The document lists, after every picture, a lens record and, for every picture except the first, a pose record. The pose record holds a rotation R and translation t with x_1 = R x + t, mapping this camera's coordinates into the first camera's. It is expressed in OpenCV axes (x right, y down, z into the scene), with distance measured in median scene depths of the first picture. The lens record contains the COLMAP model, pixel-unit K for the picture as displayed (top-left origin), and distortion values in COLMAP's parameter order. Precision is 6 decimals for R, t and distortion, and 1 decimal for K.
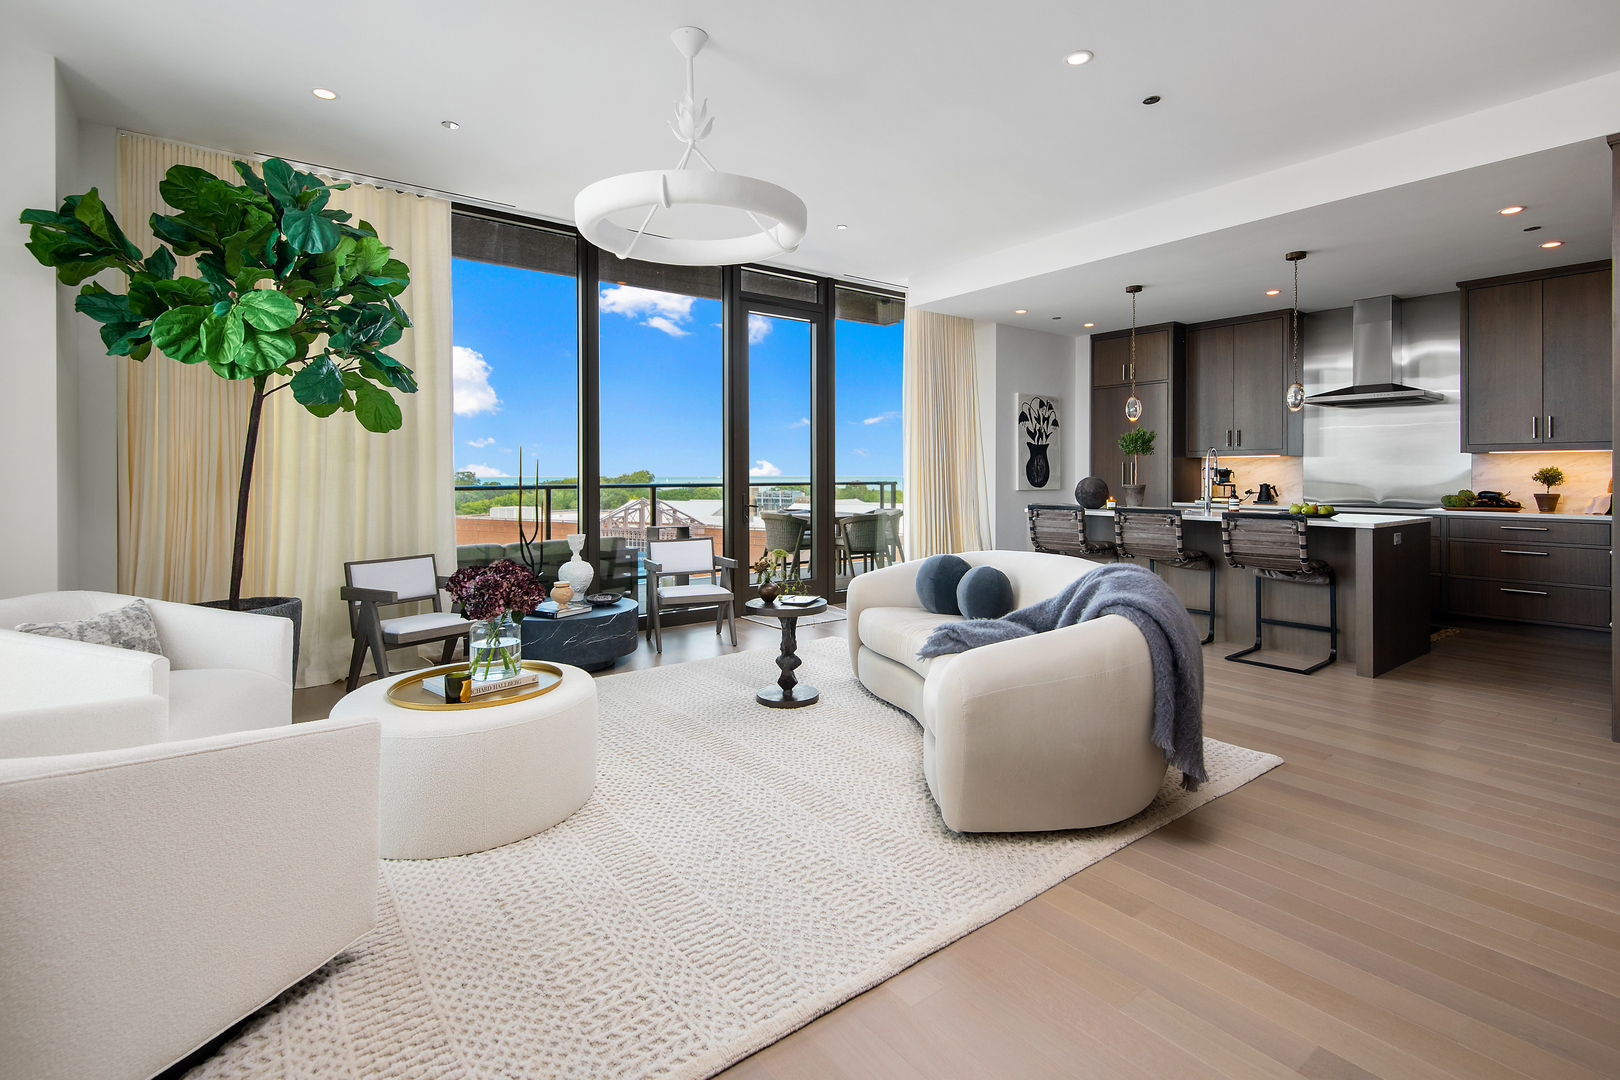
lens RADIAL K [[752.0, 0, 893.8], [0, 752.0, 477.7], [0, 0, 1]] dist [0.025816, -0.000717]
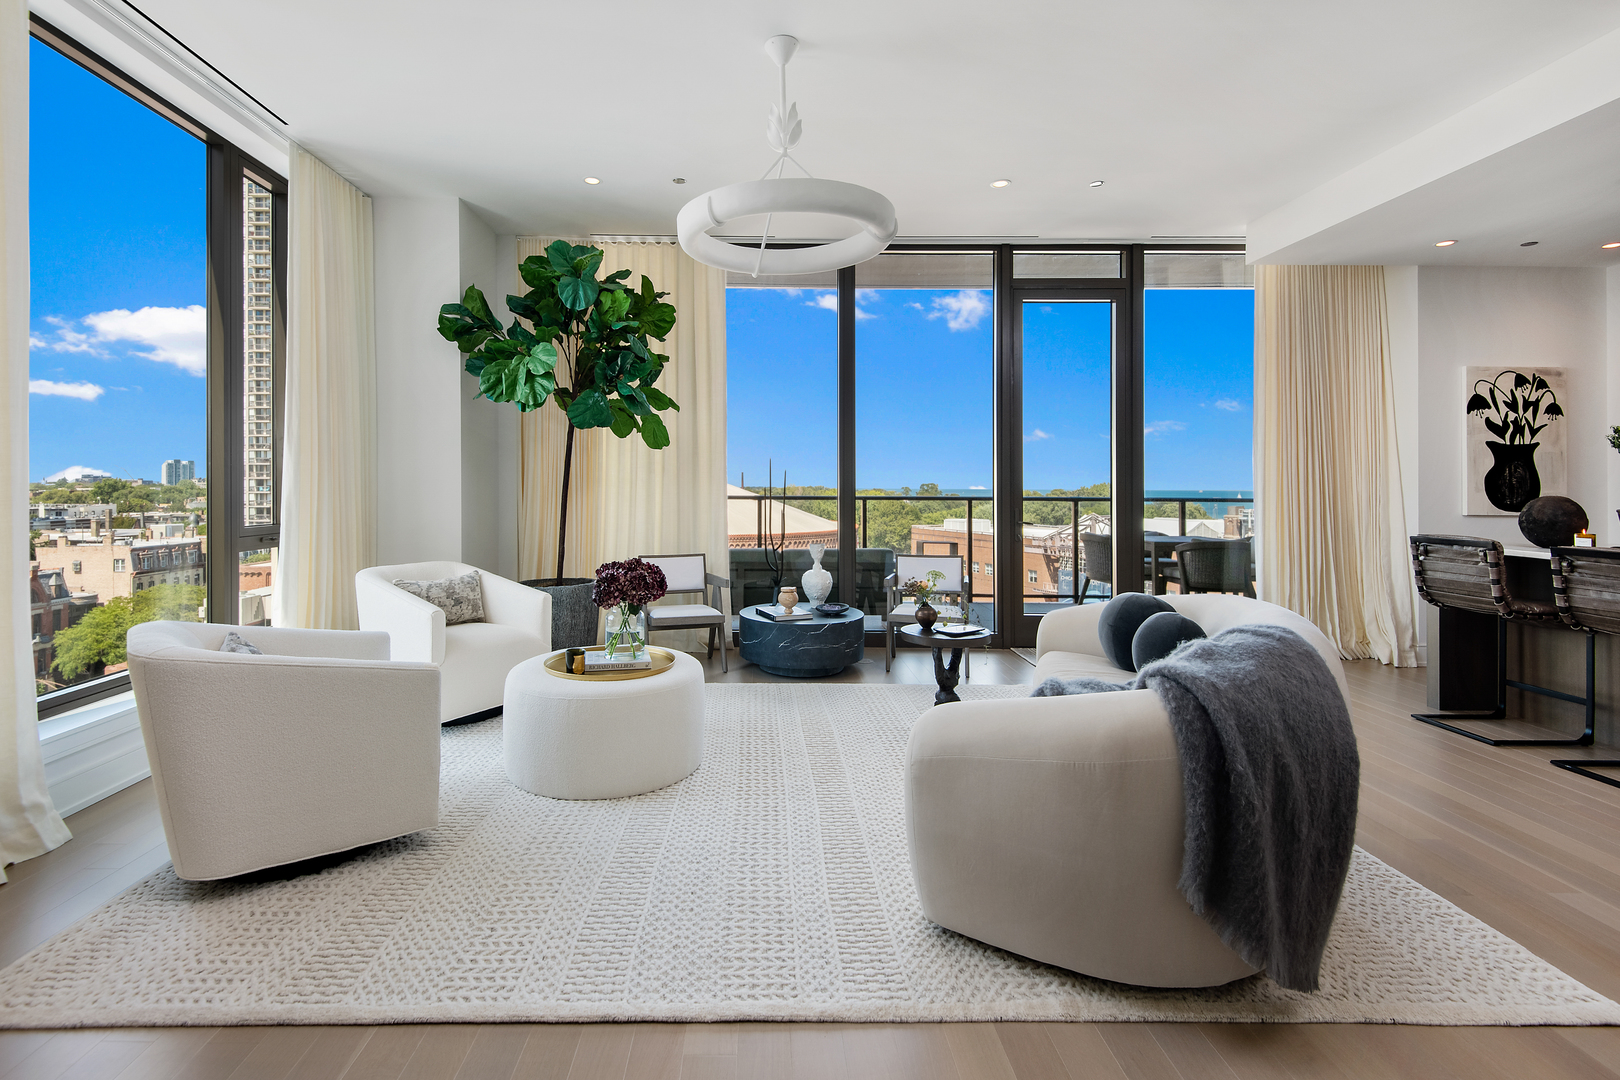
lens RADIAL K [[834.2, 0, 801.2], [0, 834.2, 491.8], [0, 0, 1]] dist [0.021976, -0.004184]
pose [[0.782558, 0.012795, -0.622446, 0.251201], [-0.011963, 0.999913, 0.005514, -0.001578], [0.622462, 0.003132, 0.782644, 0.090170]]
